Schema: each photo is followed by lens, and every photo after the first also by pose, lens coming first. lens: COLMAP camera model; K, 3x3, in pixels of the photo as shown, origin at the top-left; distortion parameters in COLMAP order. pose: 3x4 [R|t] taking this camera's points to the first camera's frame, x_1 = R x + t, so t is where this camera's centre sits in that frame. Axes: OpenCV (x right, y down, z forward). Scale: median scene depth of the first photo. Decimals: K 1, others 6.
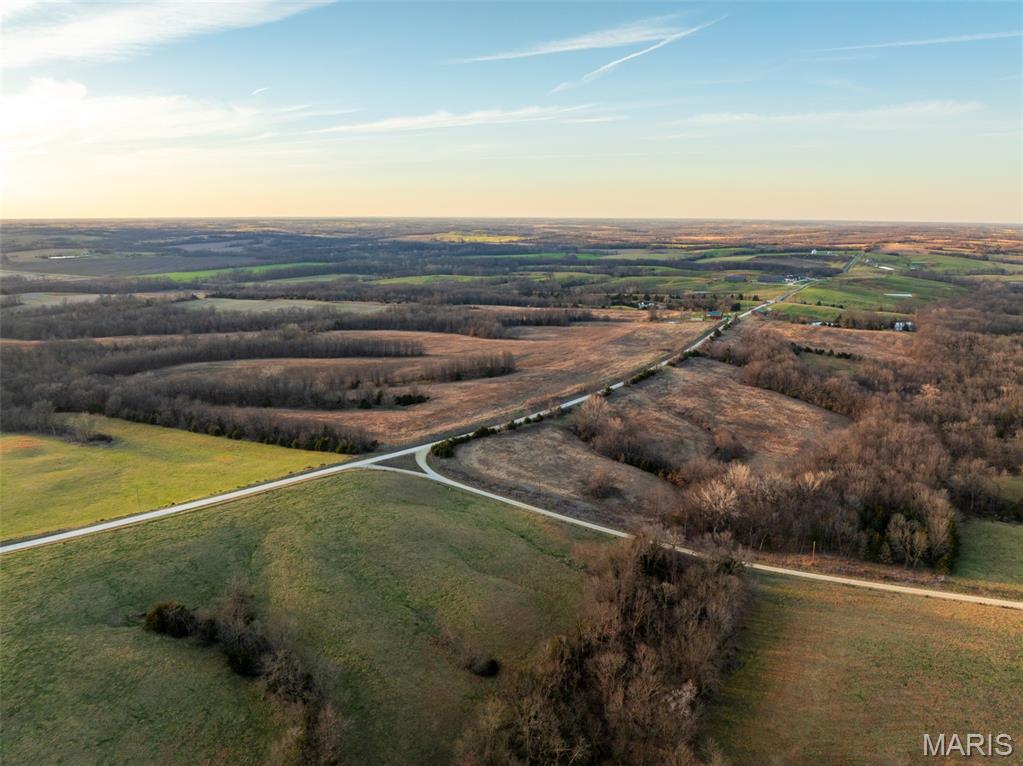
lens RADIAL K [[719.7, 0, 512.9], [0, 719.7, 383.5], [0, 0, 1]] dist [-0.041449, 0.005549]
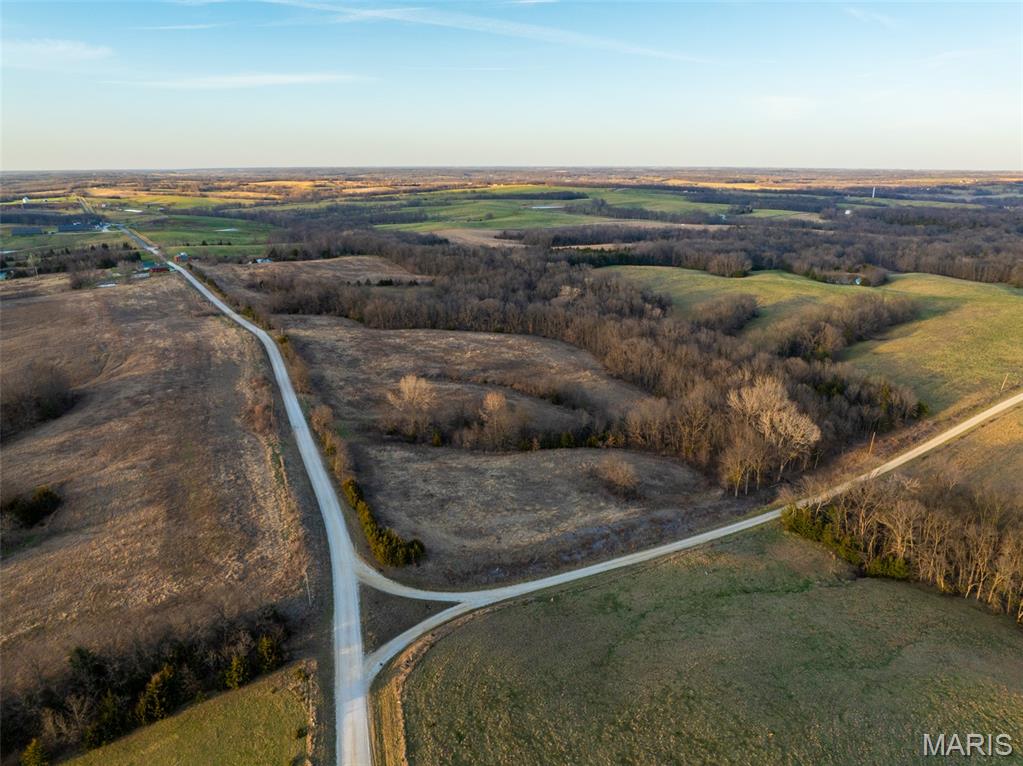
lens RADIAL K [[719.7, 0, 512.9], [0, 719.7, 383.5], [0, 0, 1]] dist [-0.041449, 0.005549]
pose [[0.466727, -0.260119, 0.845283, -0.212864], [0.204642, 0.961594, 0.182918, -0.041073], [-0.860399, 0.087607, 0.502034, 0.337804]]
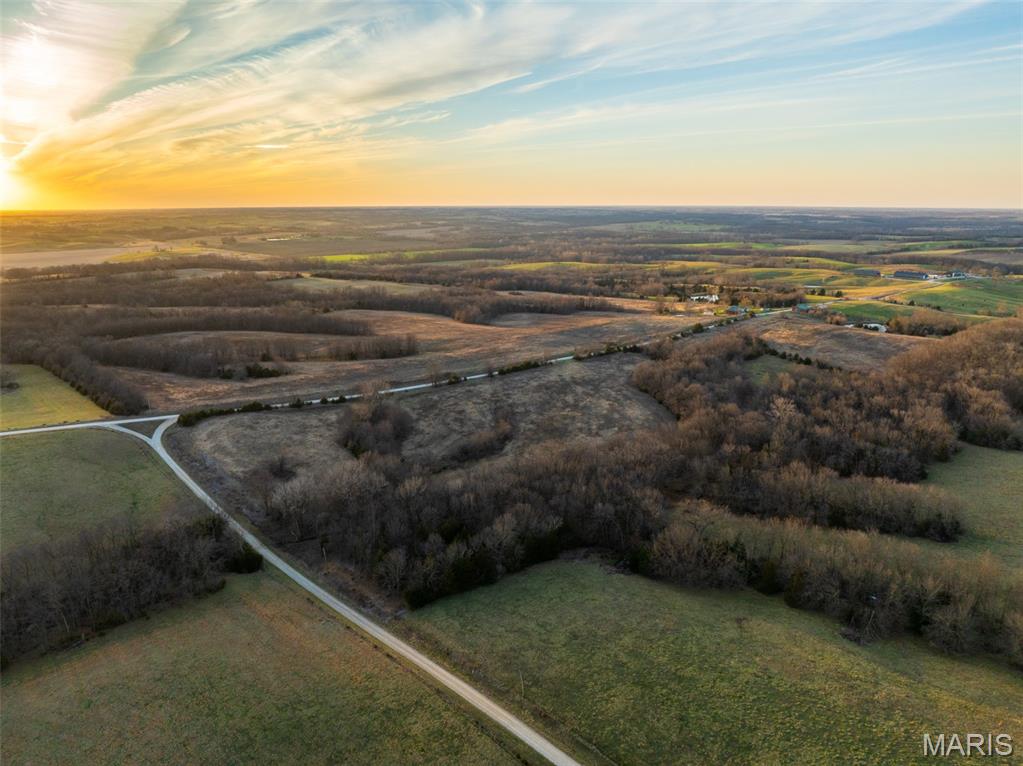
lens RADIAL K [[727.0, 0, 511.5], [0, 727.0, 383.0], [0, 0, 1]] dist [-0.066438, 0.045435]
pose [[0.943794, 0.074169, -0.322105, 0.334318], [-0.070158, 0.997246, 0.024062, -0.008708], [0.323003, -0.000111, 0.946398, 0.079118]]
